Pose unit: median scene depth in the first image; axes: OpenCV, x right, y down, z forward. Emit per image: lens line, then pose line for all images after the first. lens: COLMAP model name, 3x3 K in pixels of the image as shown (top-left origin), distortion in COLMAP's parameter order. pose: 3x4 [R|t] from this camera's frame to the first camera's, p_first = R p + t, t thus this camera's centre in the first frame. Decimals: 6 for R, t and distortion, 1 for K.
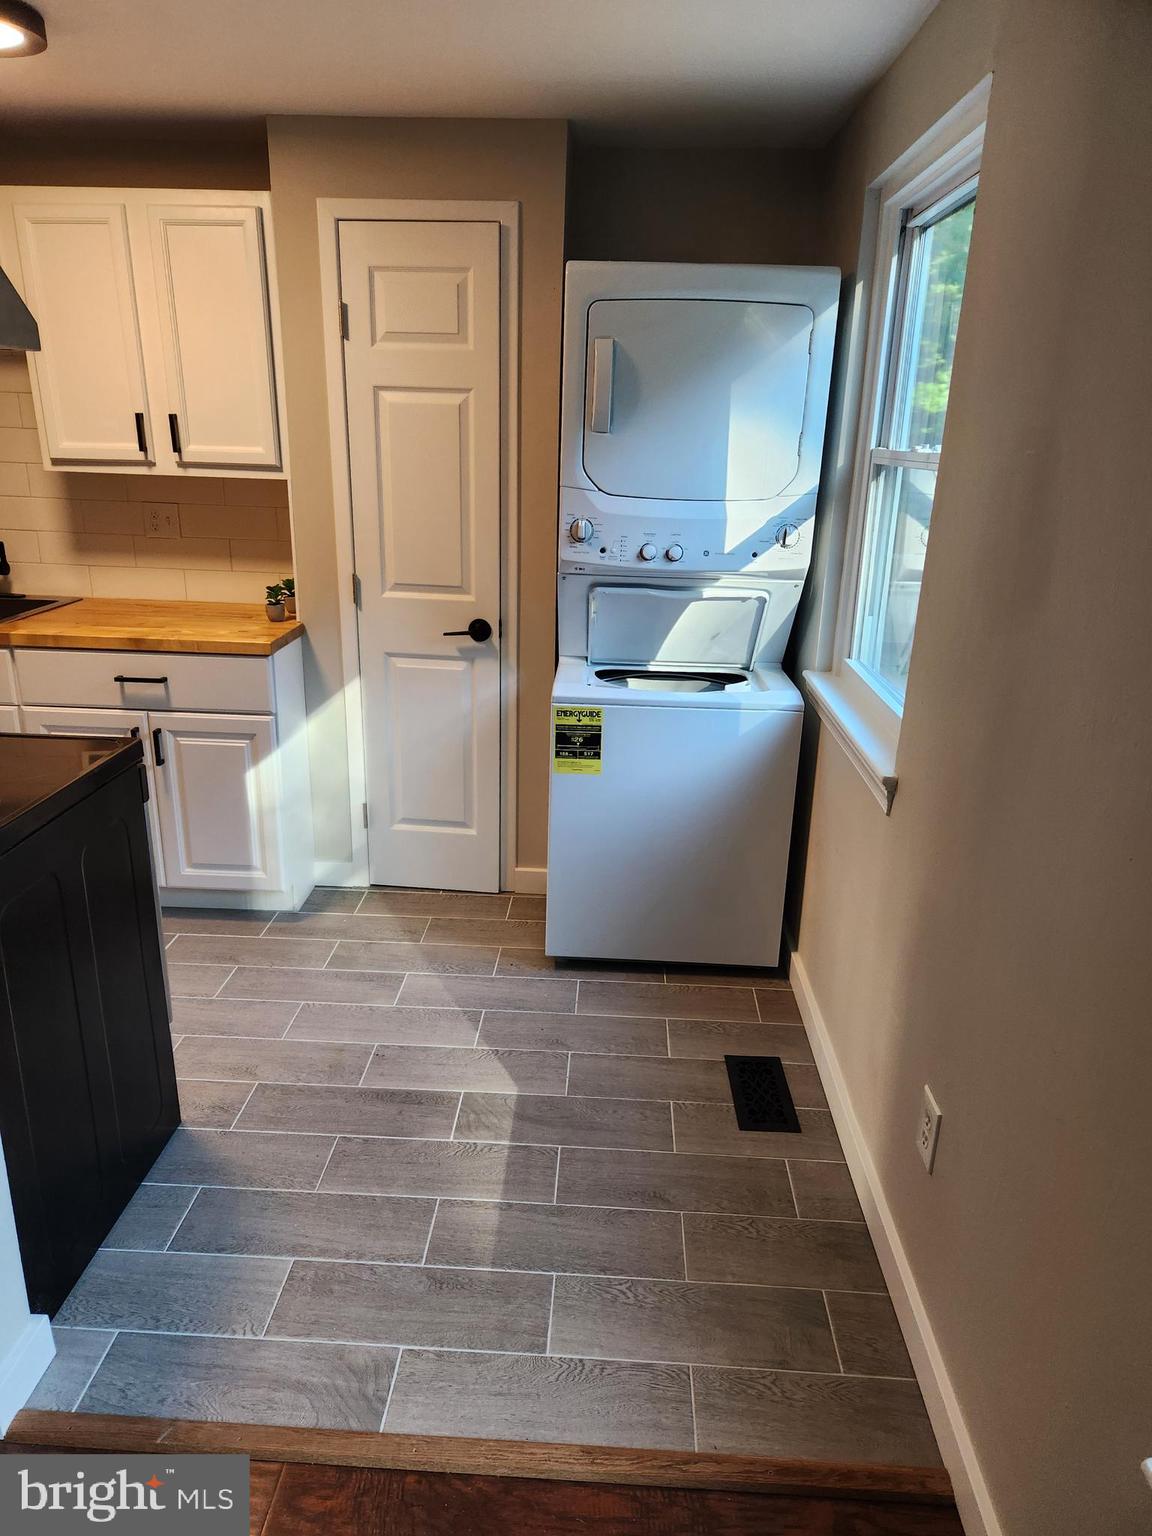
lens RADIAL K [[1035.6, 0, 571.2], [0, 1035.6, 767.3], [0, 0, 1]] dist [0.077936, -0.067896]
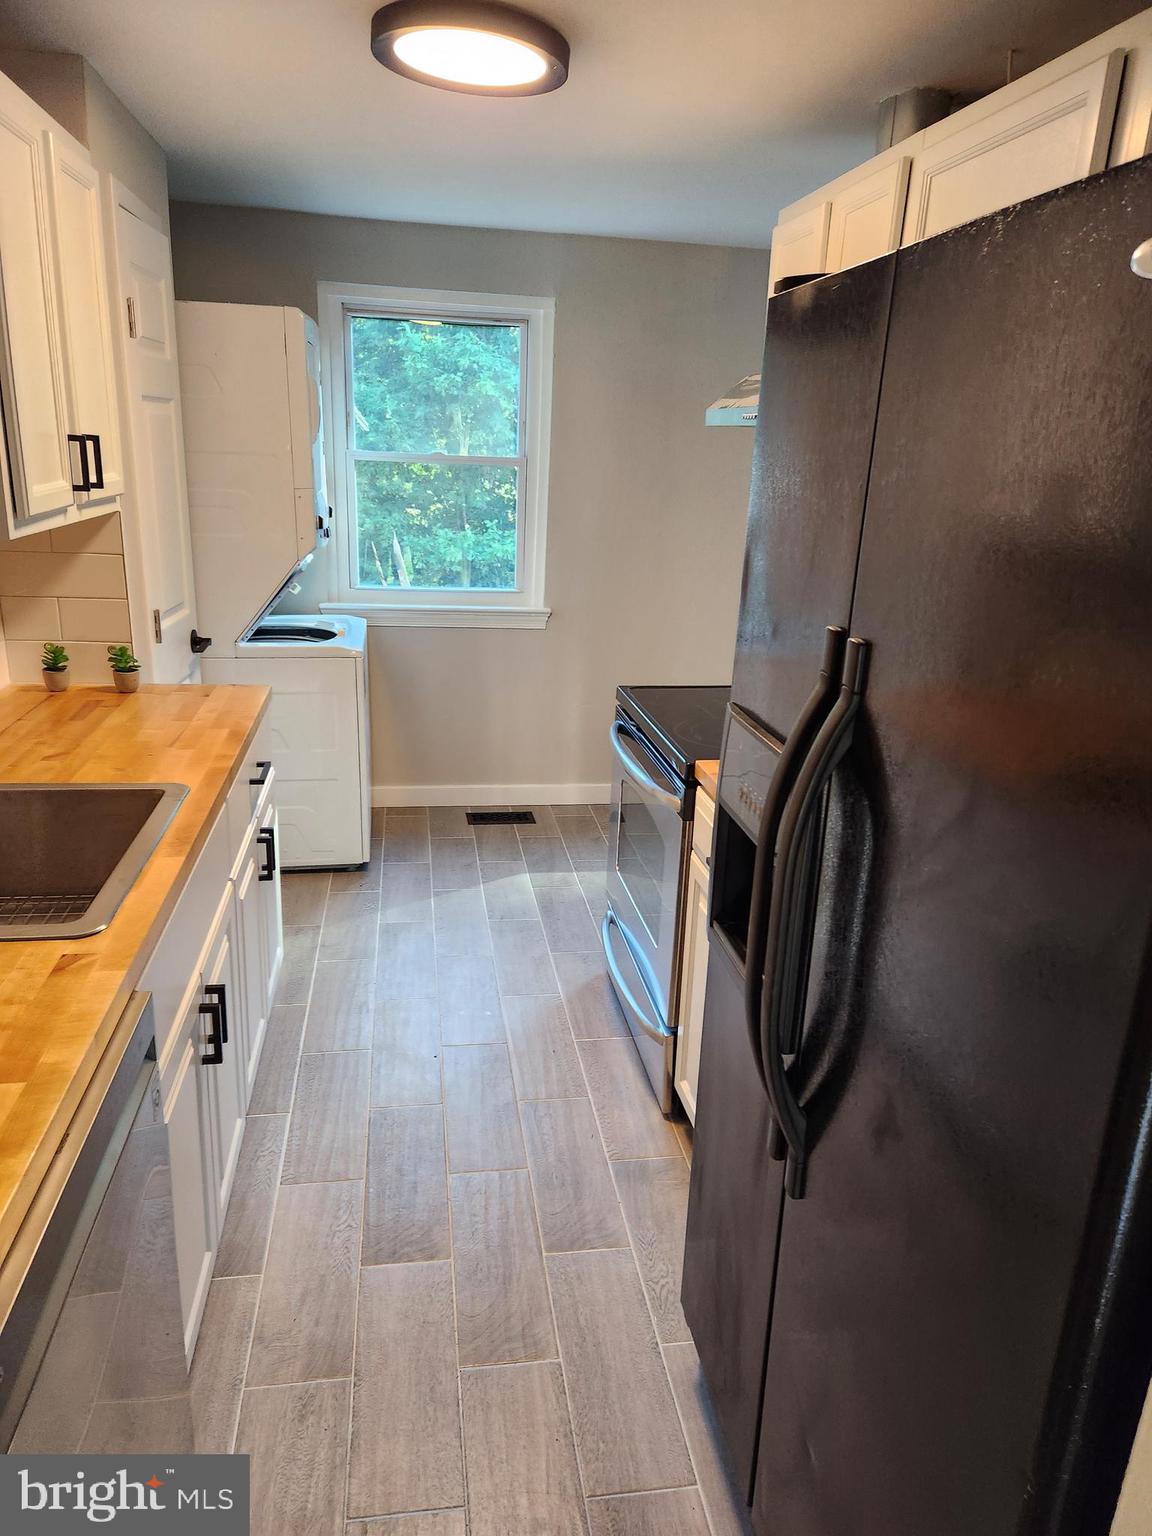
lens RADIAL K [[1033.5, 0, 564.2], [0, 1033.5, 778.8], [0, 0, 1]] dist [0.075868, -0.067951]
pose [[-0.198711, -0.329925, 0.922856, -1.163337], [0.263613, 0.888939, 0.374561, -0.308951], [-0.943940, 0.317706, -0.089670, 0.829830]]
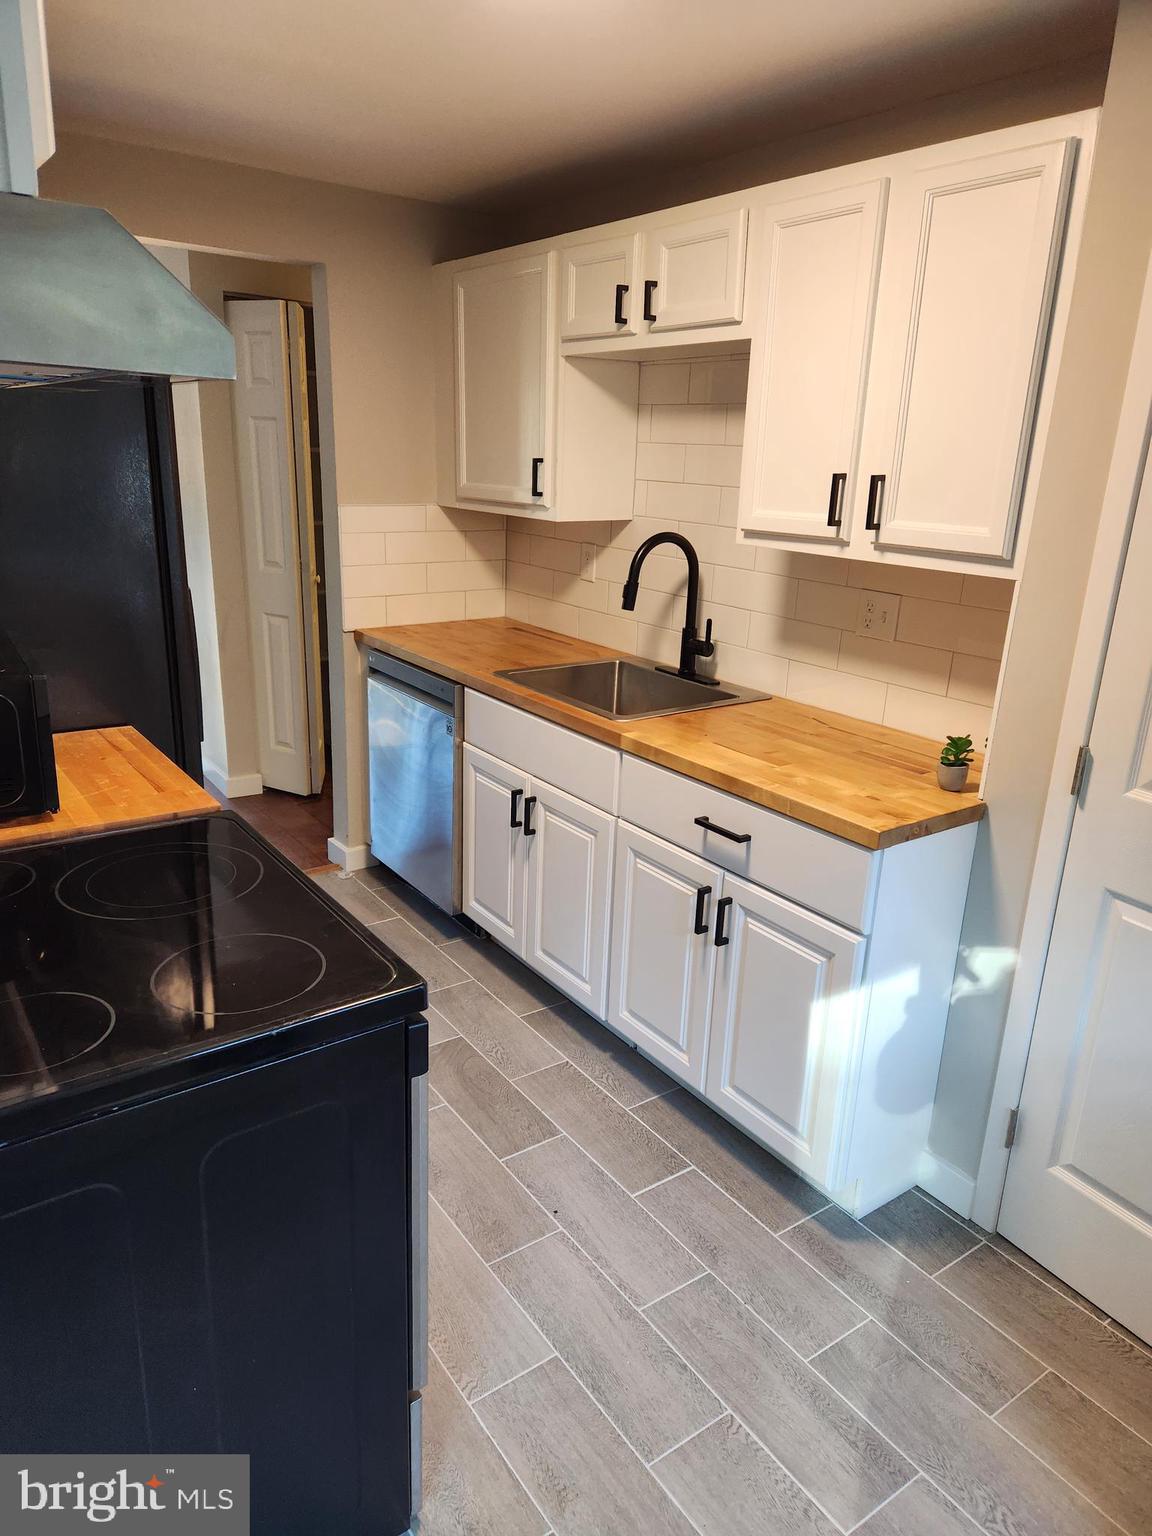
lens RADIAL K [[1020.4, 0, 576.0], [0, 1020.4, 768.0], [0, 0, 1]] dist [0.066104, -0.053074]
pose [[0.616293, 0.236974, -0.751017, 0.054196], [-0.265952, 0.960253, 0.084753, -0.153910], [0.741250, 0.147502, 0.654821, 0.431593]]
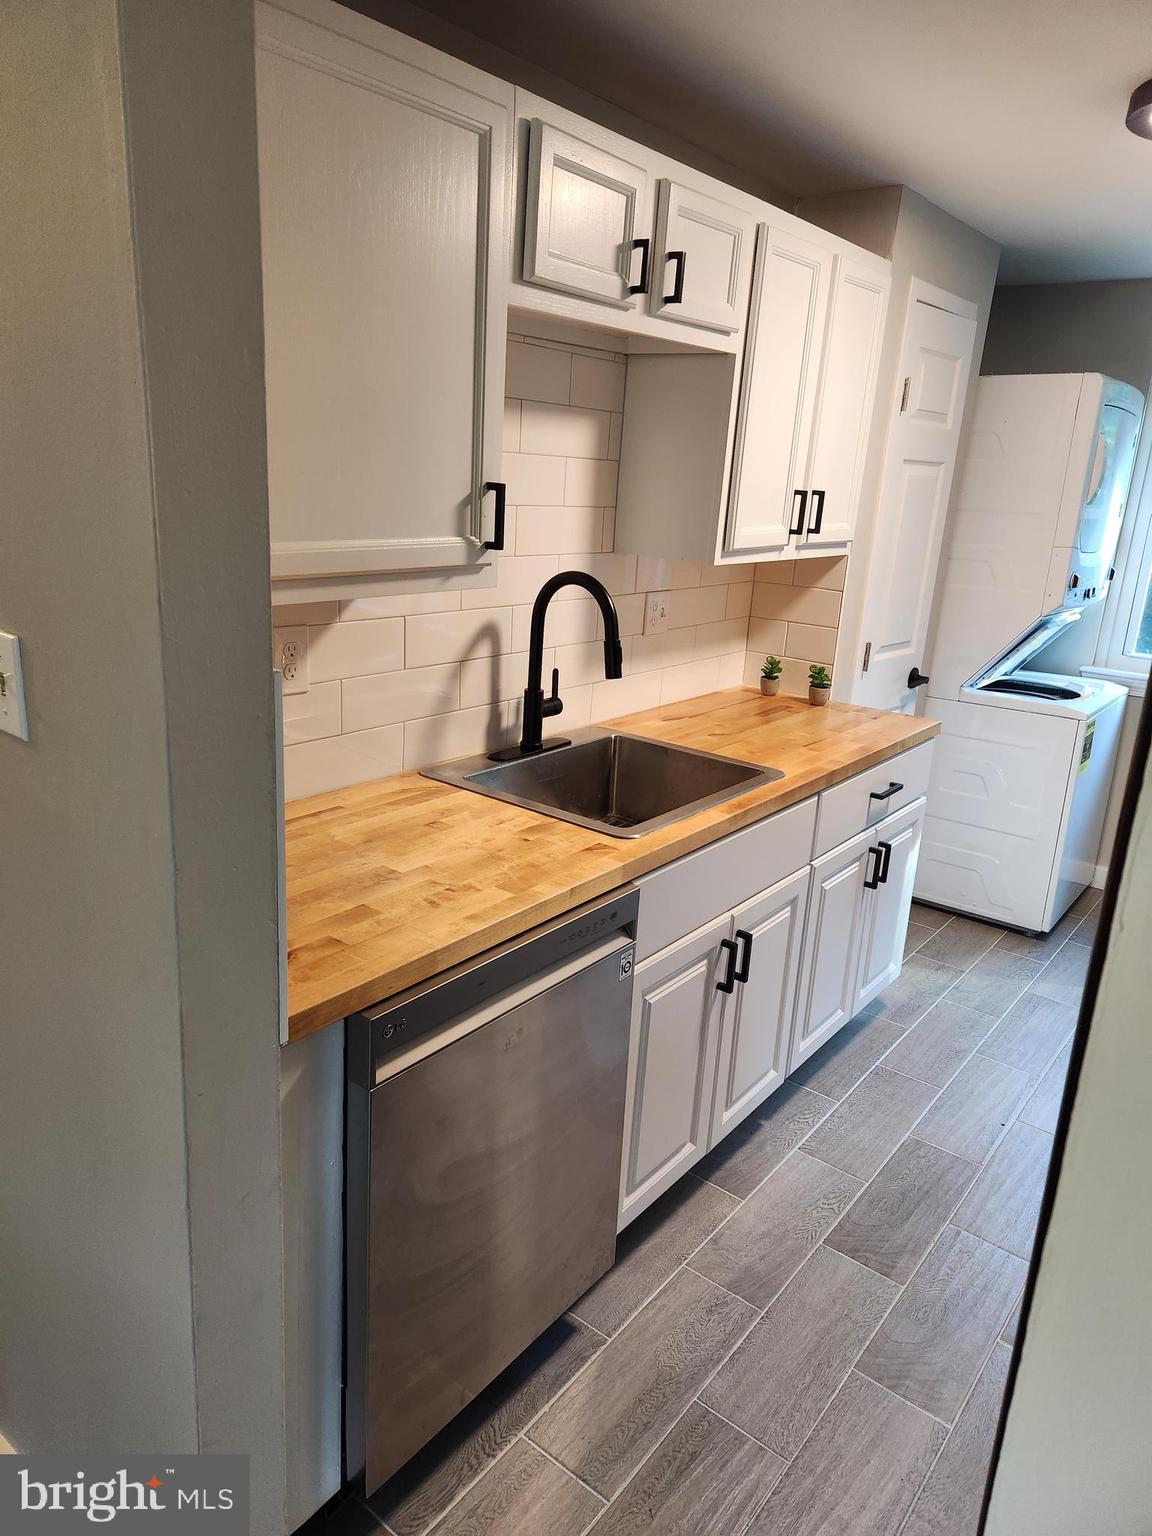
lens RADIAL K [[1035.6, 0, 571.2], [0, 1035.6, 767.3], [0, 0, 1]] dist [0.077936, -0.067896]
pose [[0.583068, -0.215719, 0.783260, -1.220461], [0.213912, 0.970848, 0.108145, -0.248185], [-0.783756, 0.104493, 0.612216, 0.646523]]
